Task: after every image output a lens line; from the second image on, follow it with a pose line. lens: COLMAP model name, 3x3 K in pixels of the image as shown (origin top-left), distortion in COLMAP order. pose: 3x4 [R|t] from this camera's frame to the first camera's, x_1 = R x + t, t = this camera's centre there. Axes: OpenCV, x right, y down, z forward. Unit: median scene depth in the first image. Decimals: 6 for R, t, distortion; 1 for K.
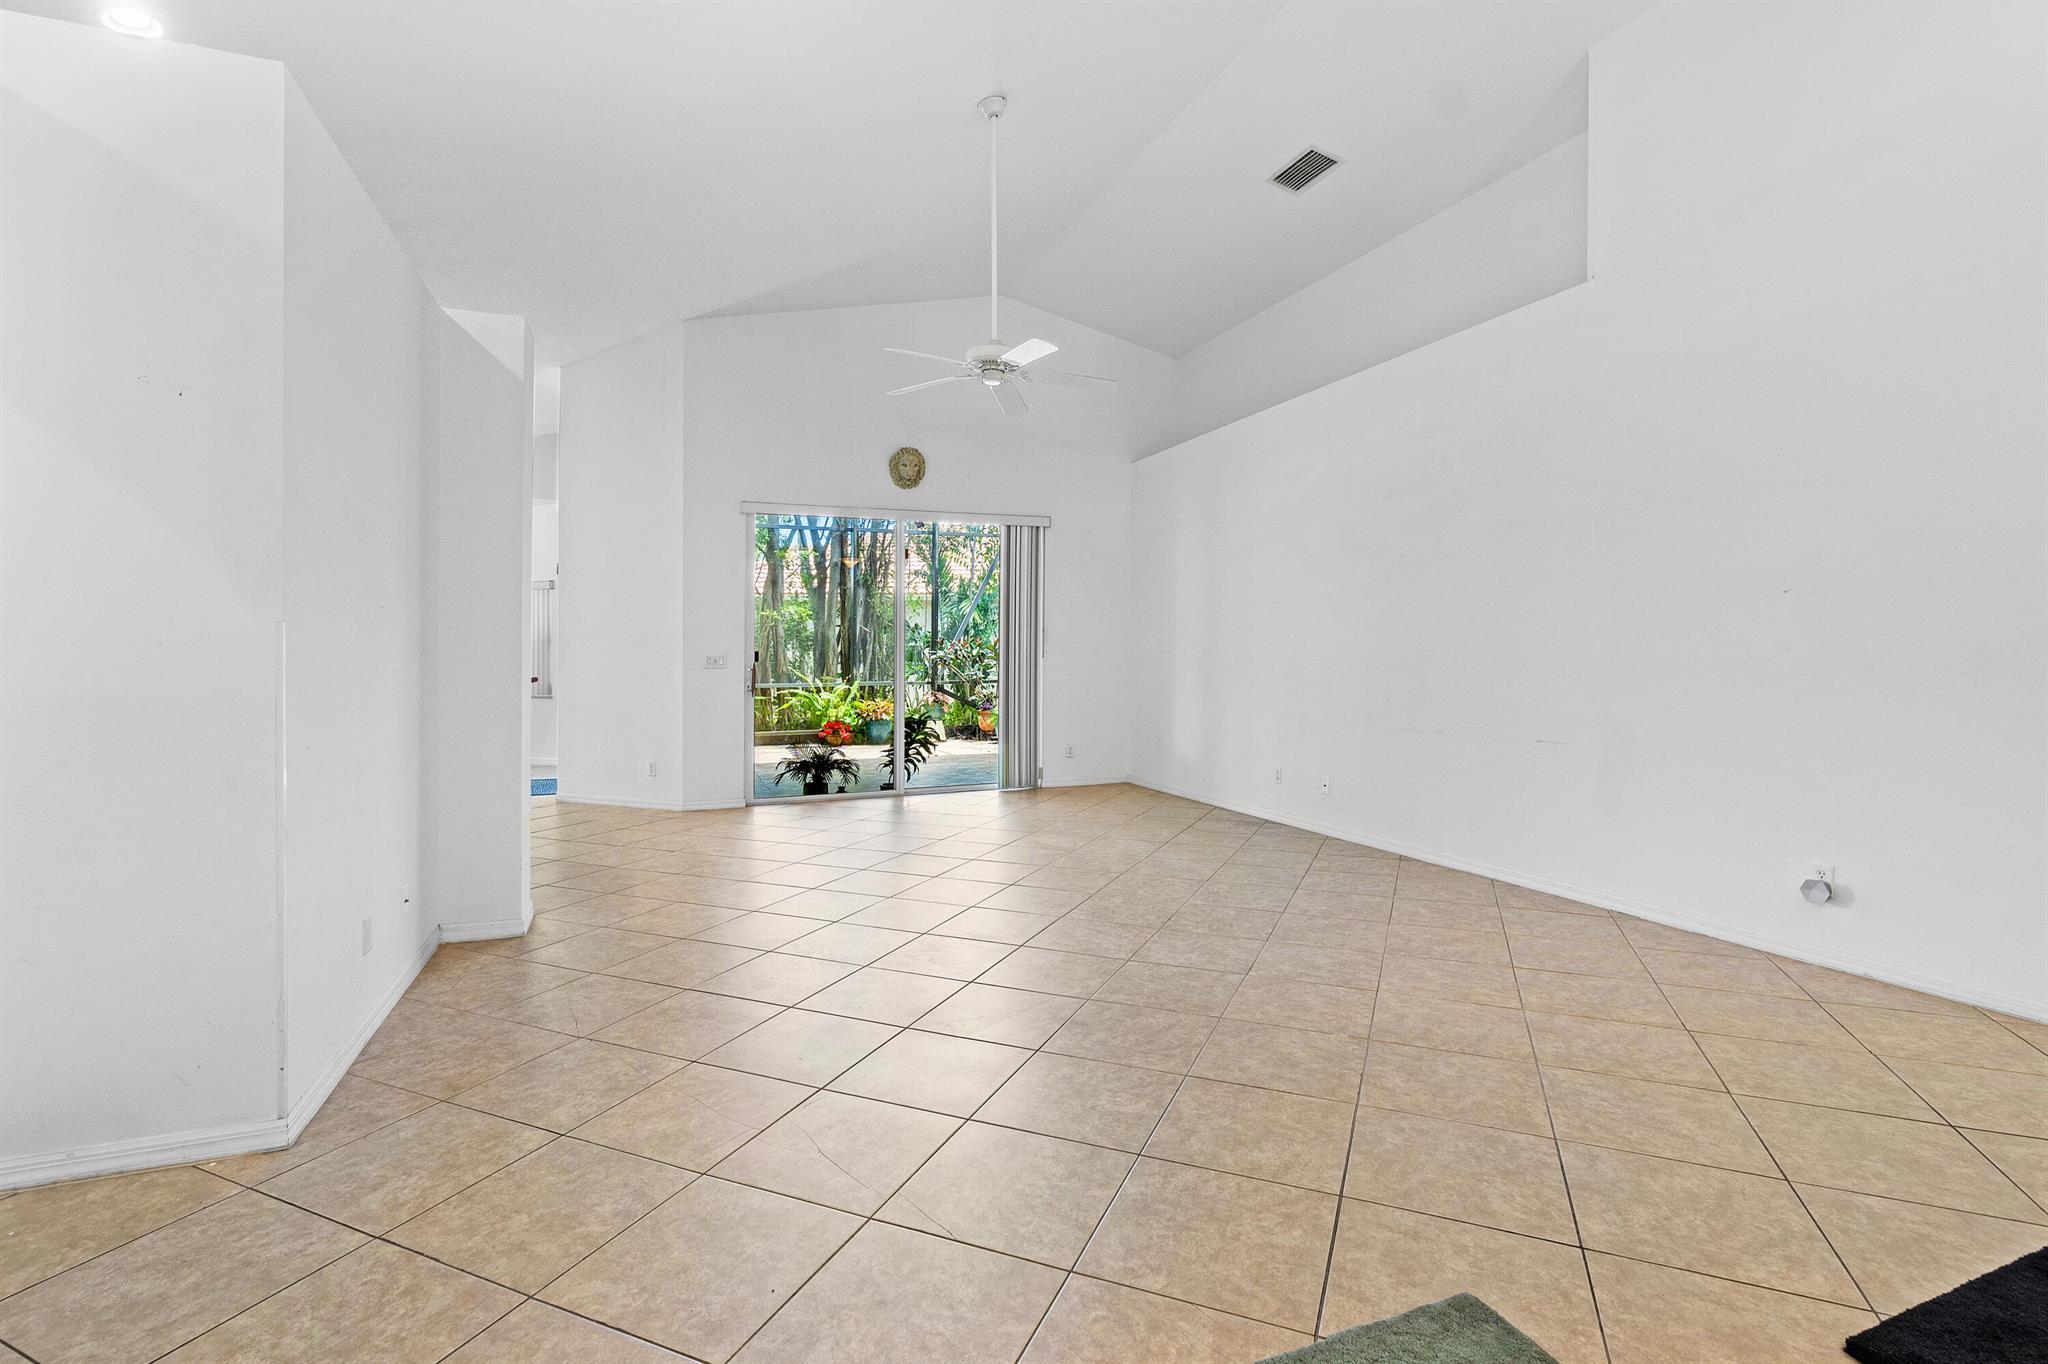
lens RADIAL K [[932.1, 0, 1022.0], [0, 932.1, 657.7], [0, 0, 1]] dist [-0.008463, 0.000034]
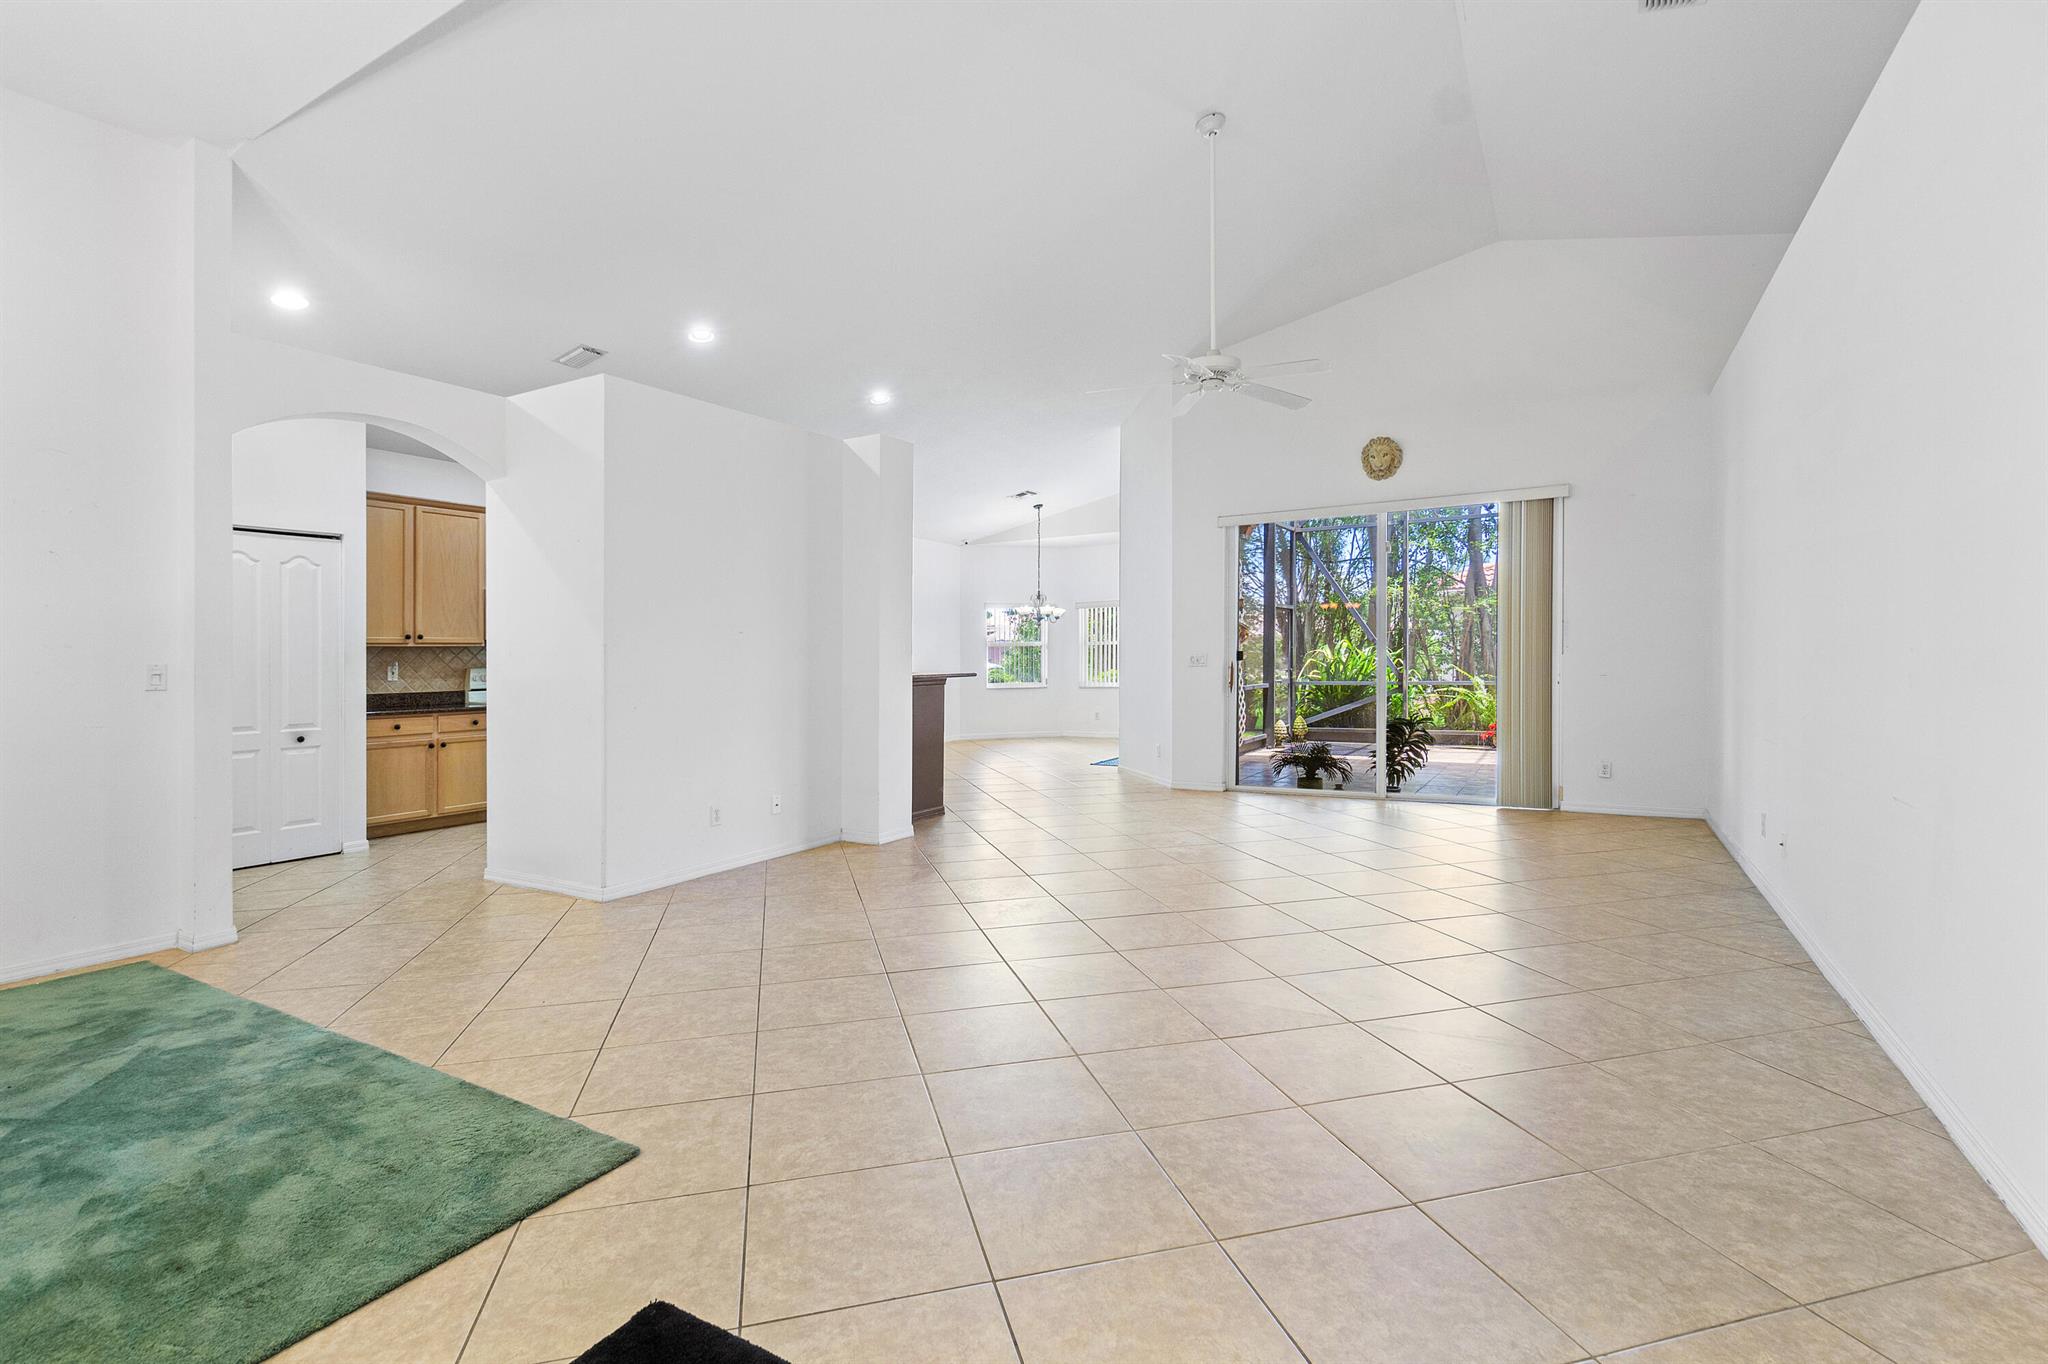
lens RADIAL K [[911.2, 0, 1031.1], [0, 911.2, 651.4], [0, 0, 1]] dist [-0.012780, -0.000211]
pose [[0.636703, -0.008742, -0.771060, 0.363324], [0.007522, 0.999959, -0.005126, -0.002335], [0.771072, -0.002536, 0.636742, 0.120806]]
